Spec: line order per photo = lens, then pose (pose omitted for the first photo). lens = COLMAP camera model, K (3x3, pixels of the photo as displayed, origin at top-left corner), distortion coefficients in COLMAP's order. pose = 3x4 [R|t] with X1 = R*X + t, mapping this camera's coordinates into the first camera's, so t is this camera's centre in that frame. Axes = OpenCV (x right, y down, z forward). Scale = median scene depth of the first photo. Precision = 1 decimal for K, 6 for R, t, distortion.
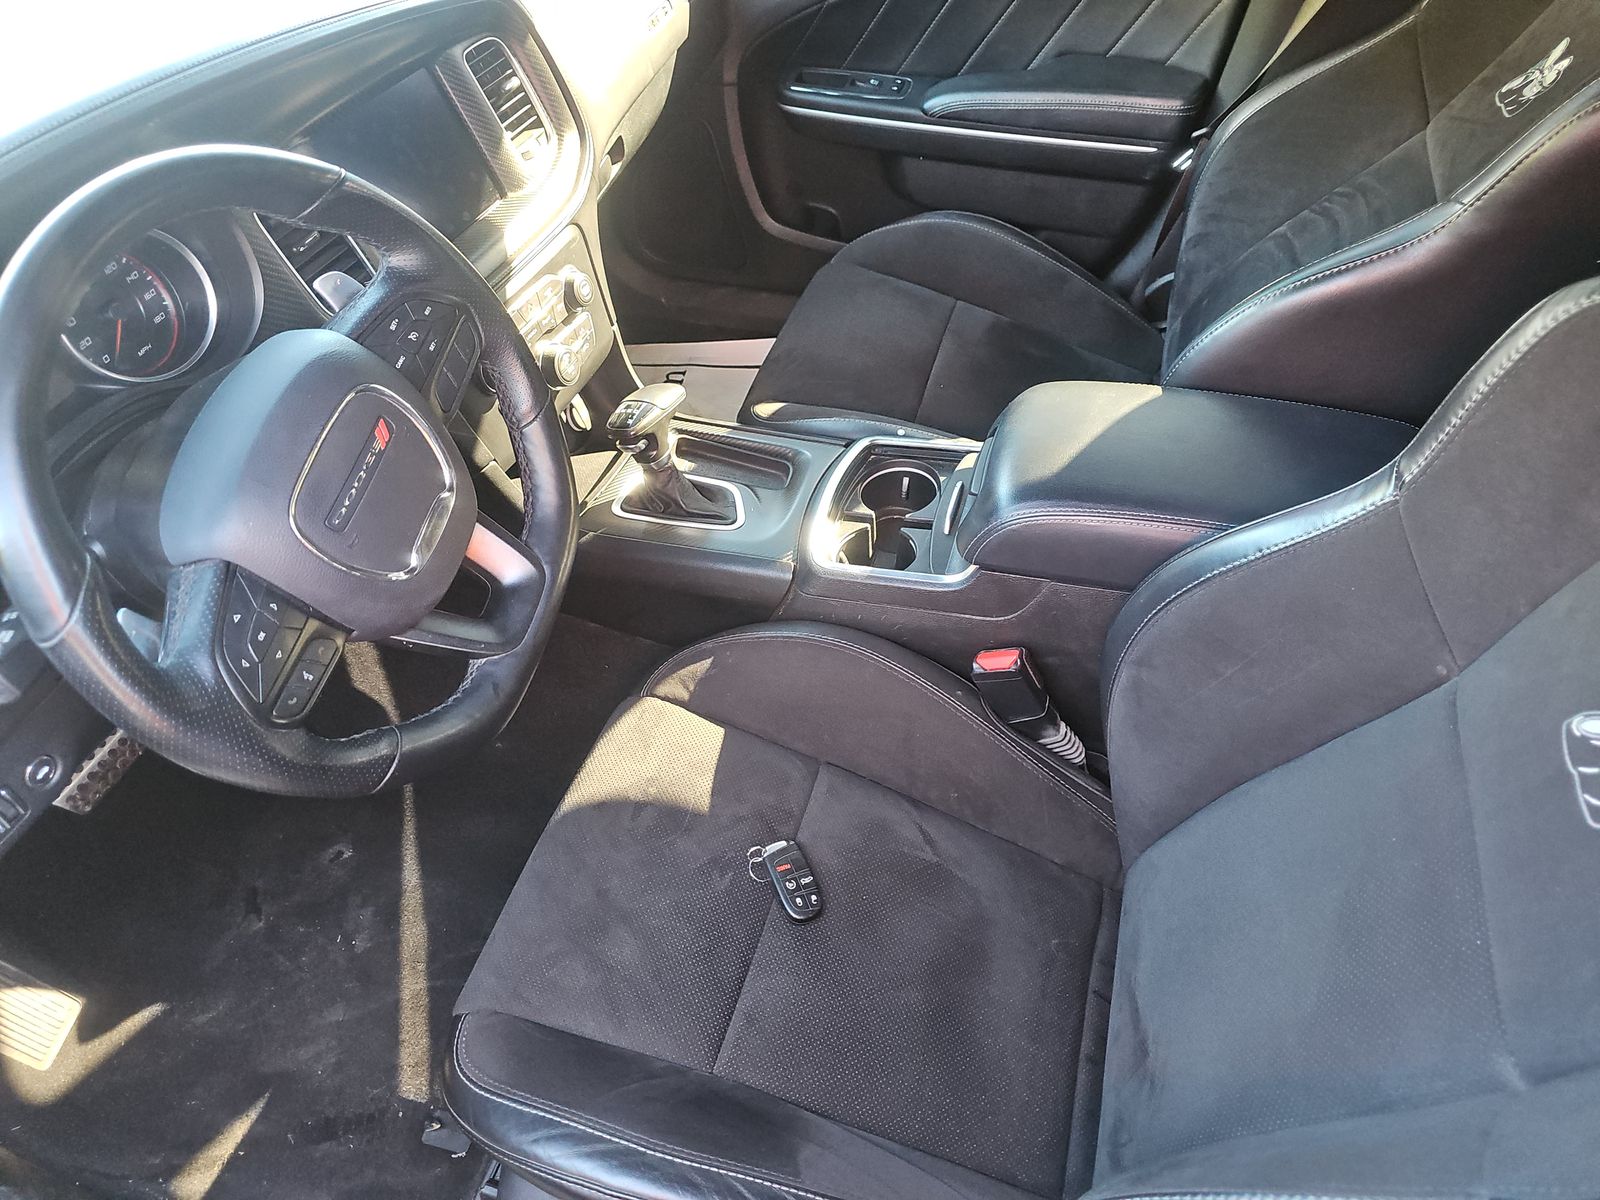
lens RADIAL K [[1087.7, 0, 813.4], [0, 1087.7, 612.8], [0, 0, 1]] dist [0.005245, -0.007859]
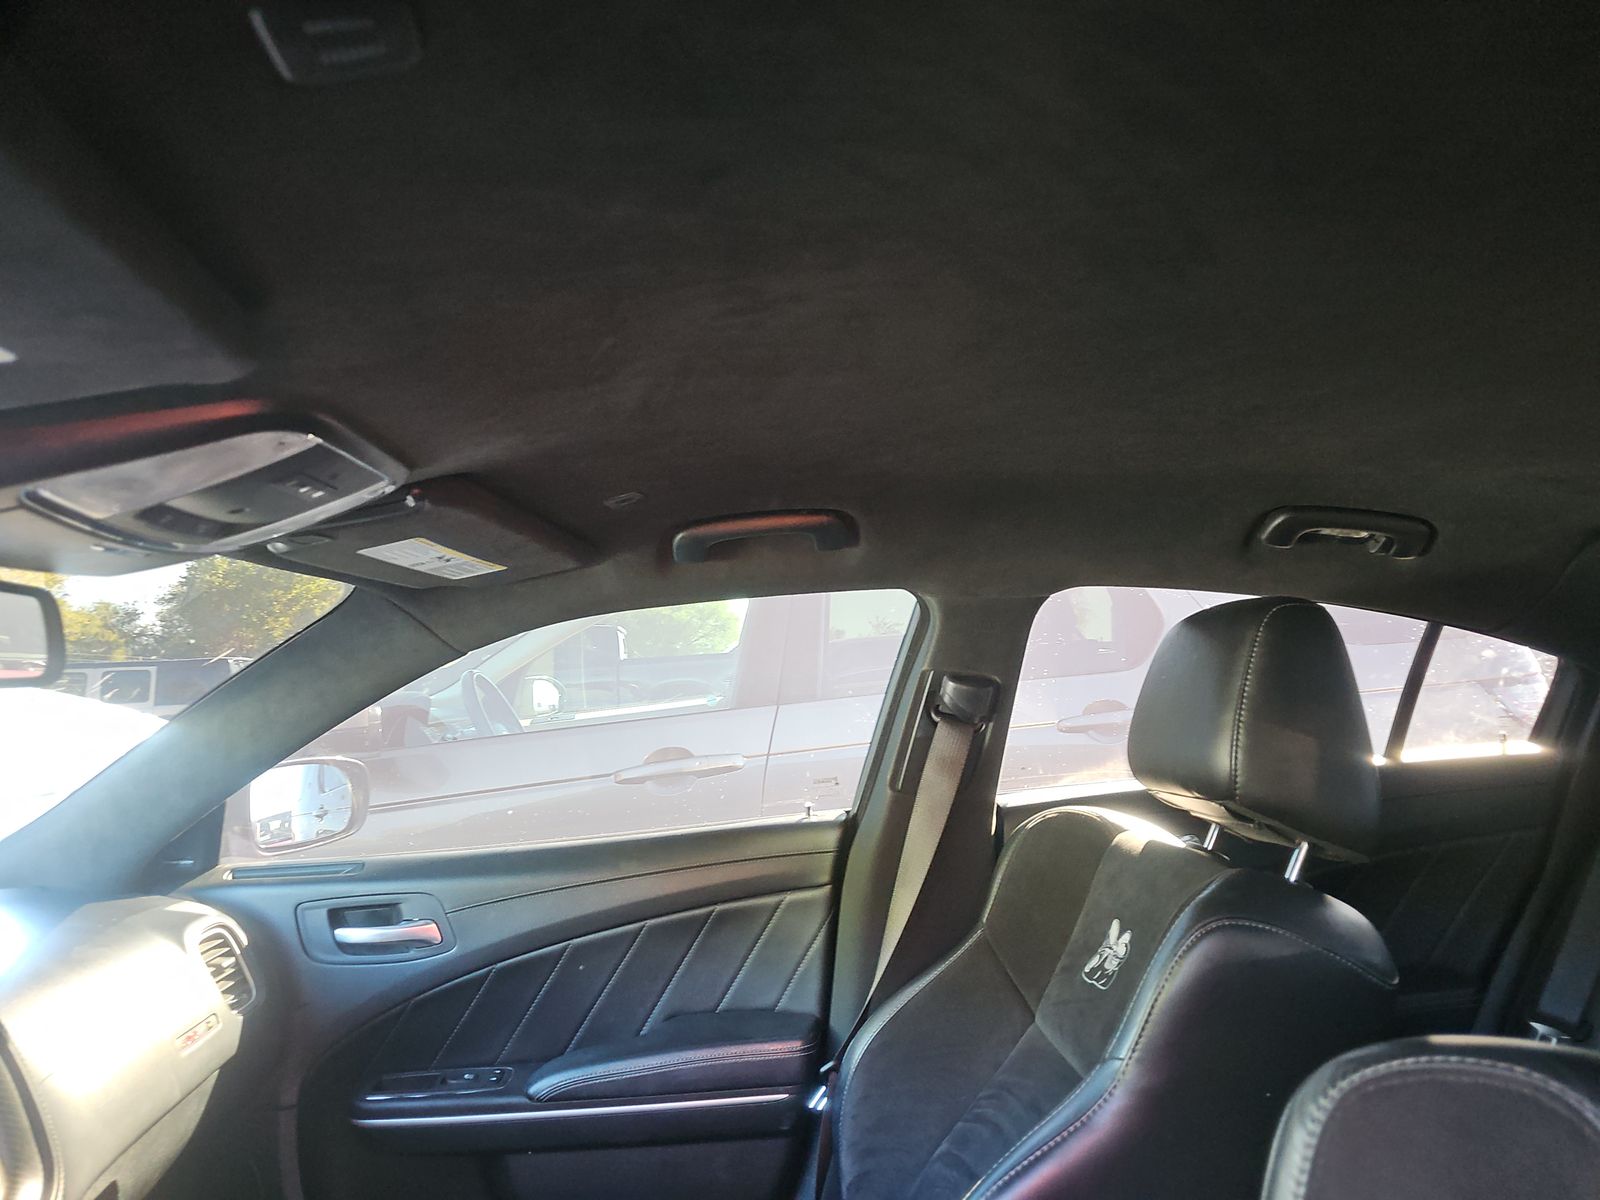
lens RADIAL K [[1067.6, 0, 820.8], [0, 1067.6, 607.9], [0, 0, 1]] dist [0.020415, -0.008329]
pose [[0.930224, 0.005570, 0.366949, -0.000808], [0.283153, 0.625198, -0.727291, -0.007136], [-0.233467, 0.780446, 0.579998, 0.136372]]
